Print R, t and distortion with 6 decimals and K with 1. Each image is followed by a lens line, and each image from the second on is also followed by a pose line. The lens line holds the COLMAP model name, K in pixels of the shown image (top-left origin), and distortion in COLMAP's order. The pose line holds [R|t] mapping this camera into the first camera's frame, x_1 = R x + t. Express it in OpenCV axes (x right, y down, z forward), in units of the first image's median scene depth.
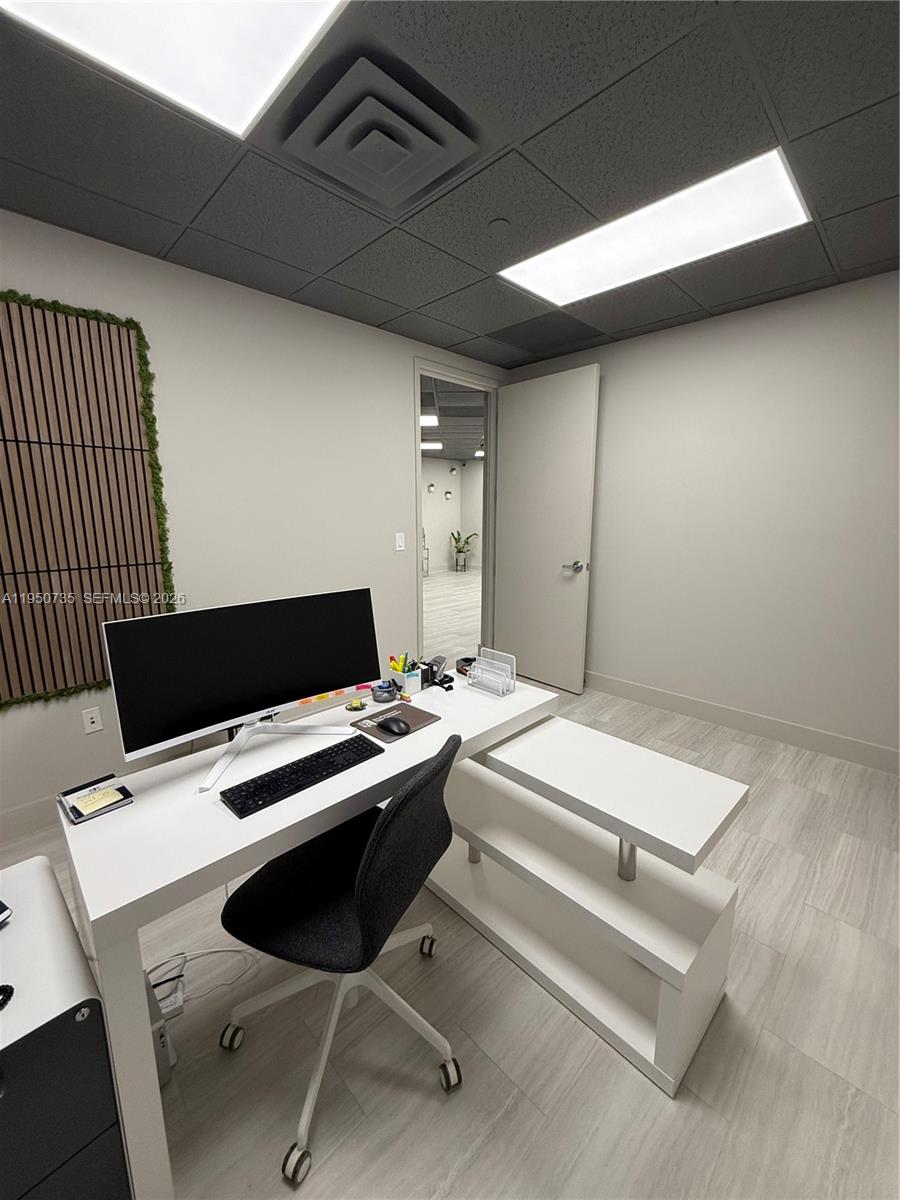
lens RADIAL K [[467.9, 0, 457.0], [0, 467.9, 593.1], [0, 0, 1]] dist [-0.001650, -0.000221]
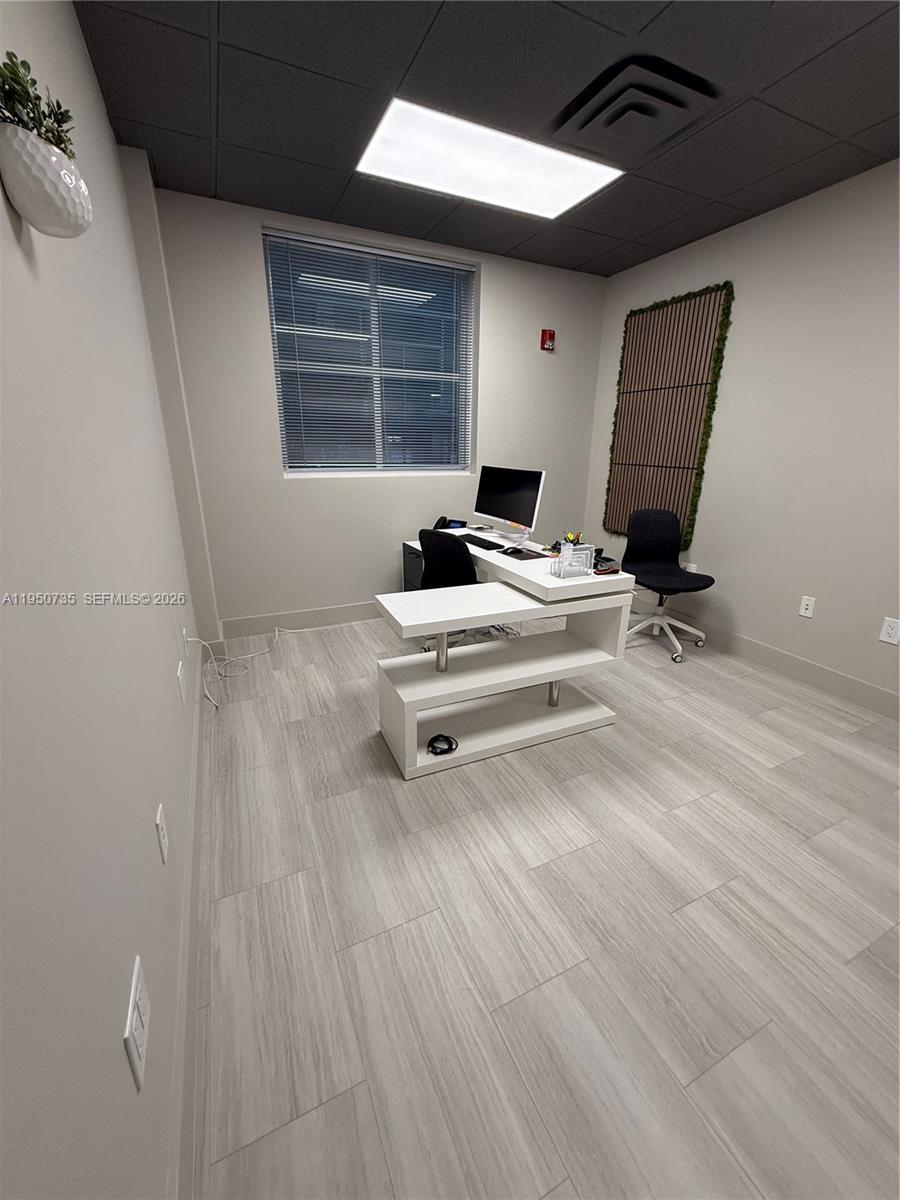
lens RADIAL K [[477.0, 0, 449.4], [0, 477.0, 596.3], [0, 0, 1]] dist [-0.001232, 0.000006]
pose [[-0.336717, 0.287092, -0.896772, 1.249143], [-0.179122, 0.915465, 0.360333, -0.125399], [0.924411, 0.281962, -0.256828, 1.017563]]
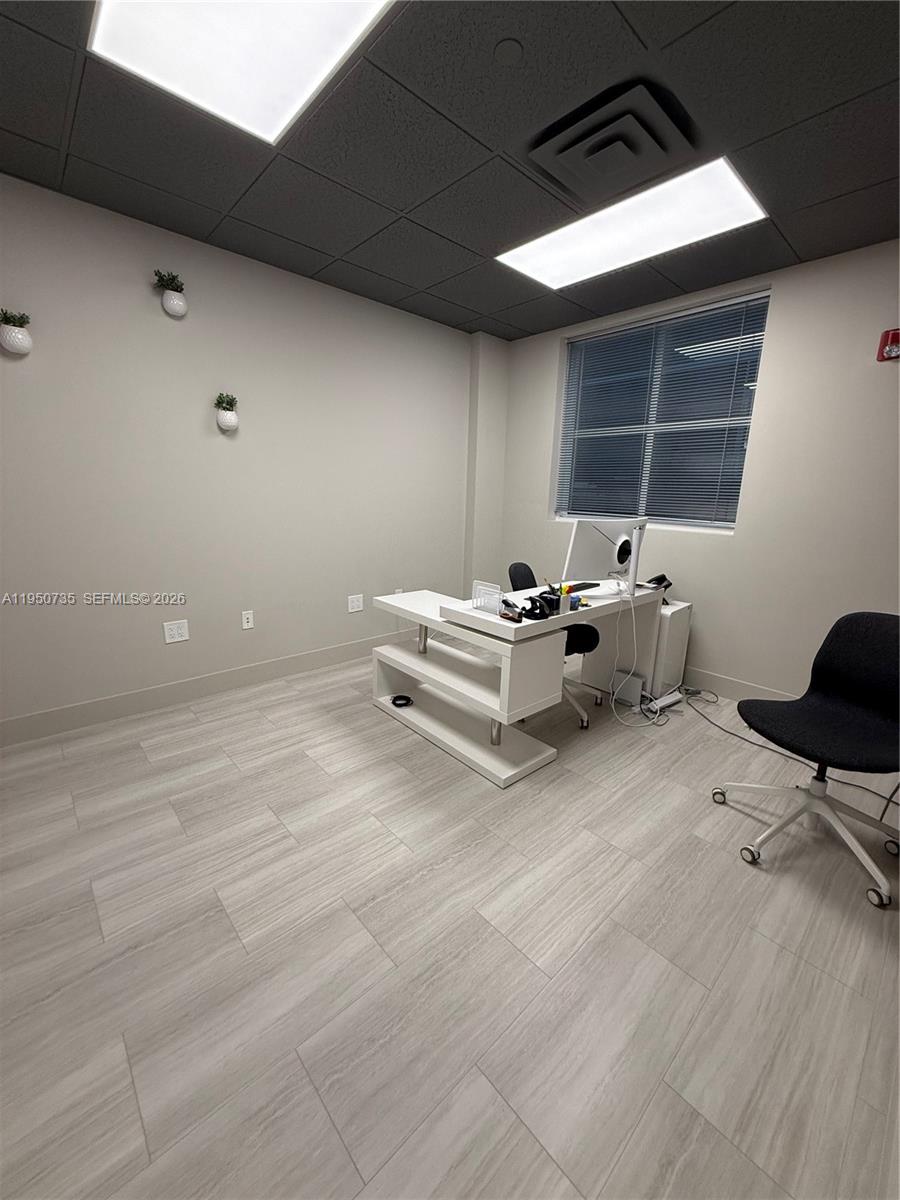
lens RADIAL K [[477.0, 0, 449.4], [0, 477.0, 596.3], [0, 0, 1]] dist [-0.001232, 0.000006]
pose [[-0.998649, -0.034833, 0.038562, 0.130176], [-0.017211, 0.921901, 0.387042, -0.313008], [-0.049032, 0.385856, -0.921255, 2.107891]]
